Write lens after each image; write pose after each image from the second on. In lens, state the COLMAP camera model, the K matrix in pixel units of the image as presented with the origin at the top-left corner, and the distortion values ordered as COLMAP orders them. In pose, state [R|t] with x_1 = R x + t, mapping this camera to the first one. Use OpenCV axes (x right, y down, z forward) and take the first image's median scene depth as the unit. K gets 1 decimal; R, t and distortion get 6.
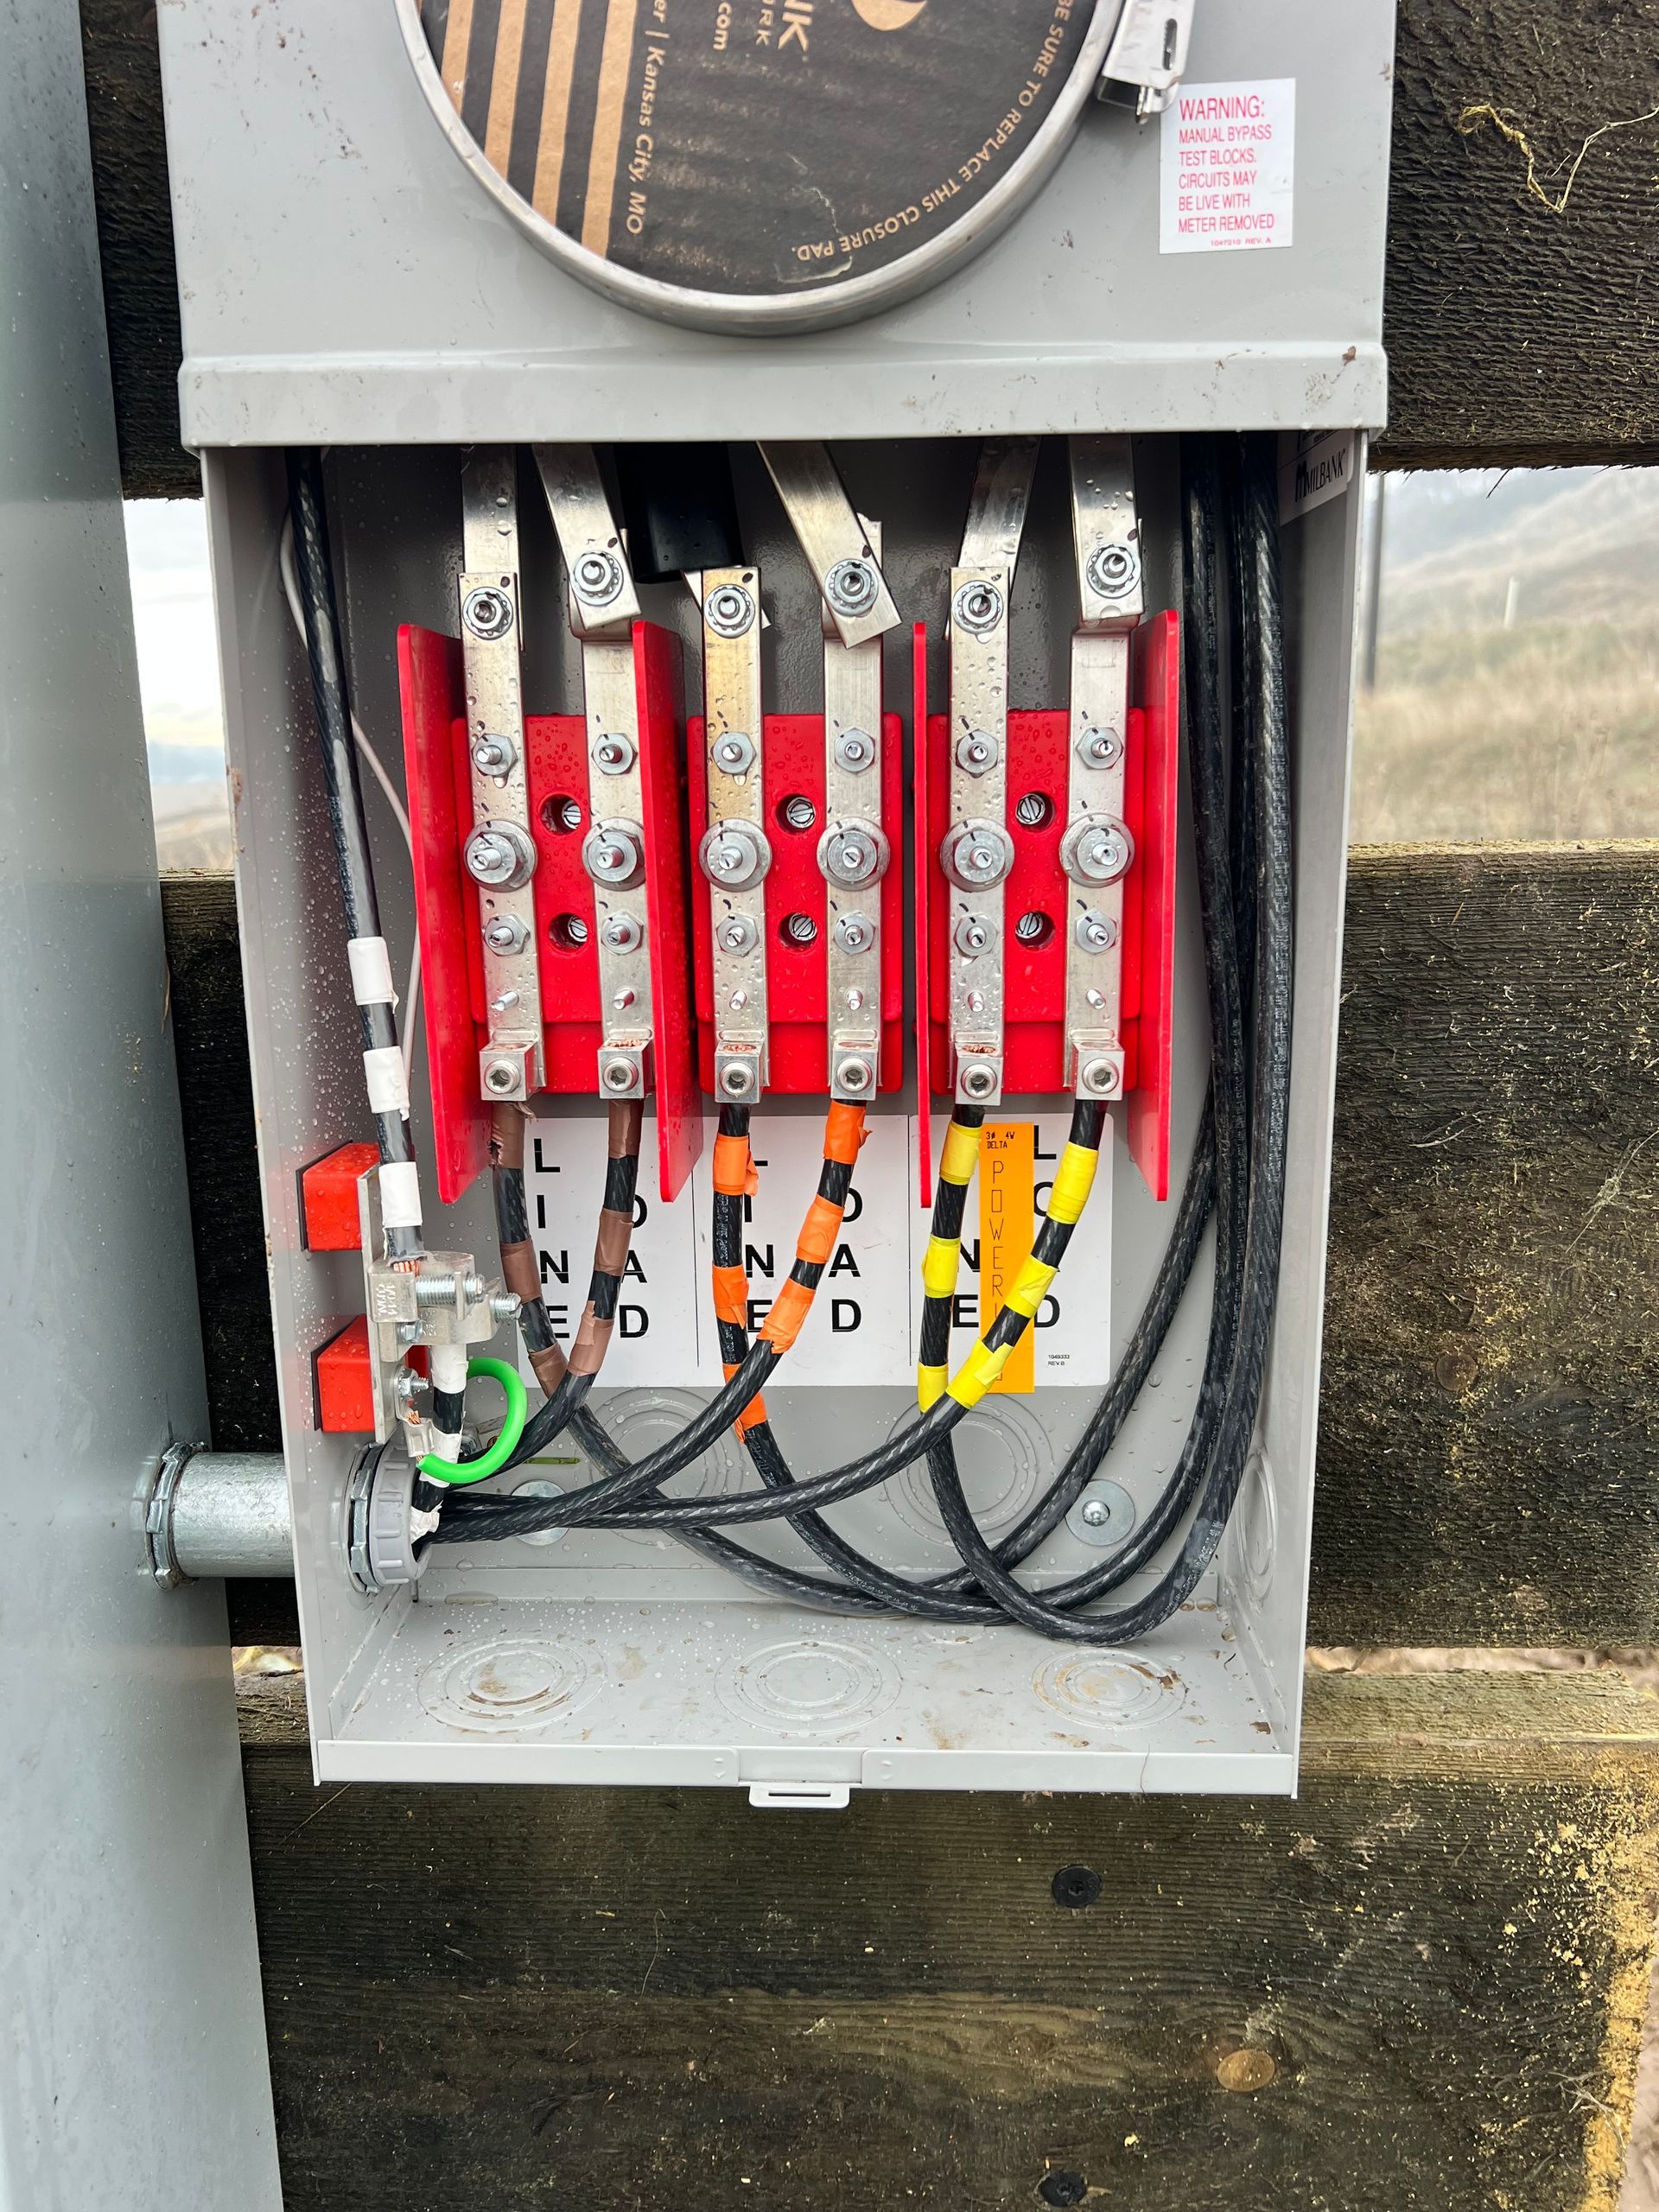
lens RADIAL K [[1543.3, 0, 829.5], [0, 1543.3, 1106.0], [0, 0, 1]] dist [0.015495, -0.001406]
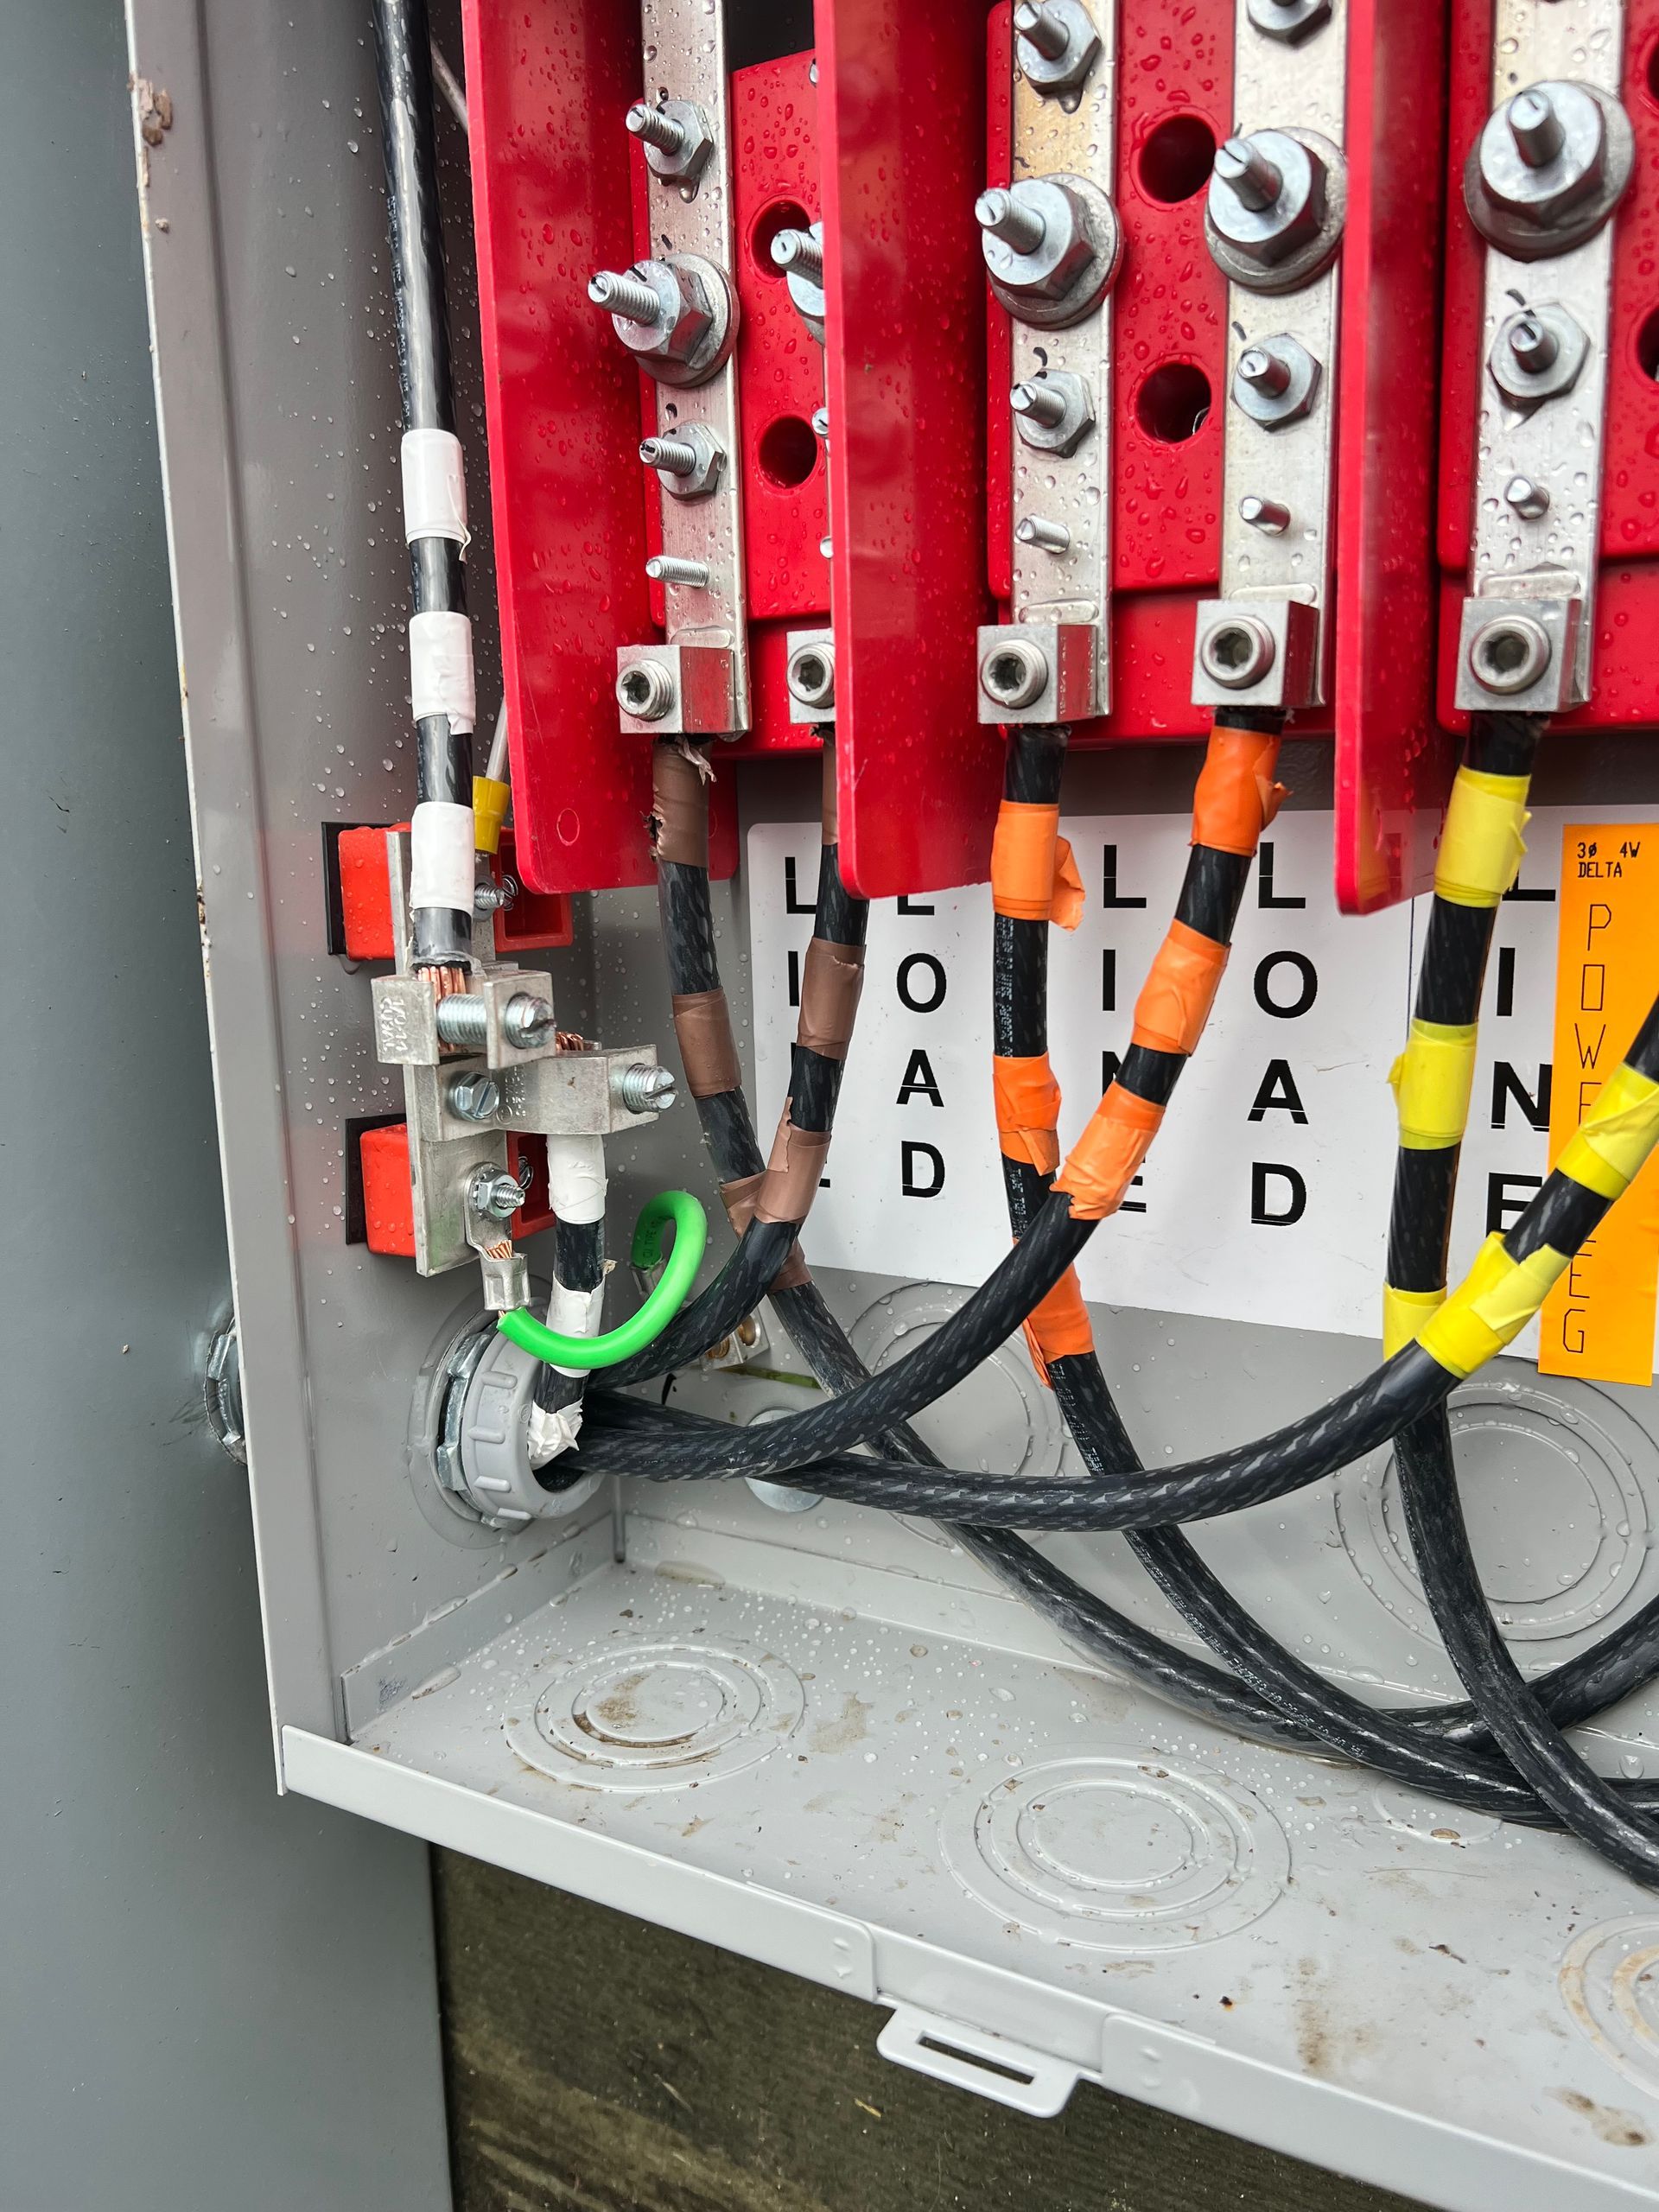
lens RADIAL K [[1512.2, 0, 968.0], [0, 1512.2, 1184.1], [0, 0, 1]] dist [0.060256, -0.078262]
pose [[0.897950, 0.078926, -0.432962, 0.154767], [-0.078129, 0.996749, 0.019664, 0.138817], [0.433107, 0.016169, 0.901198, 0.496562]]
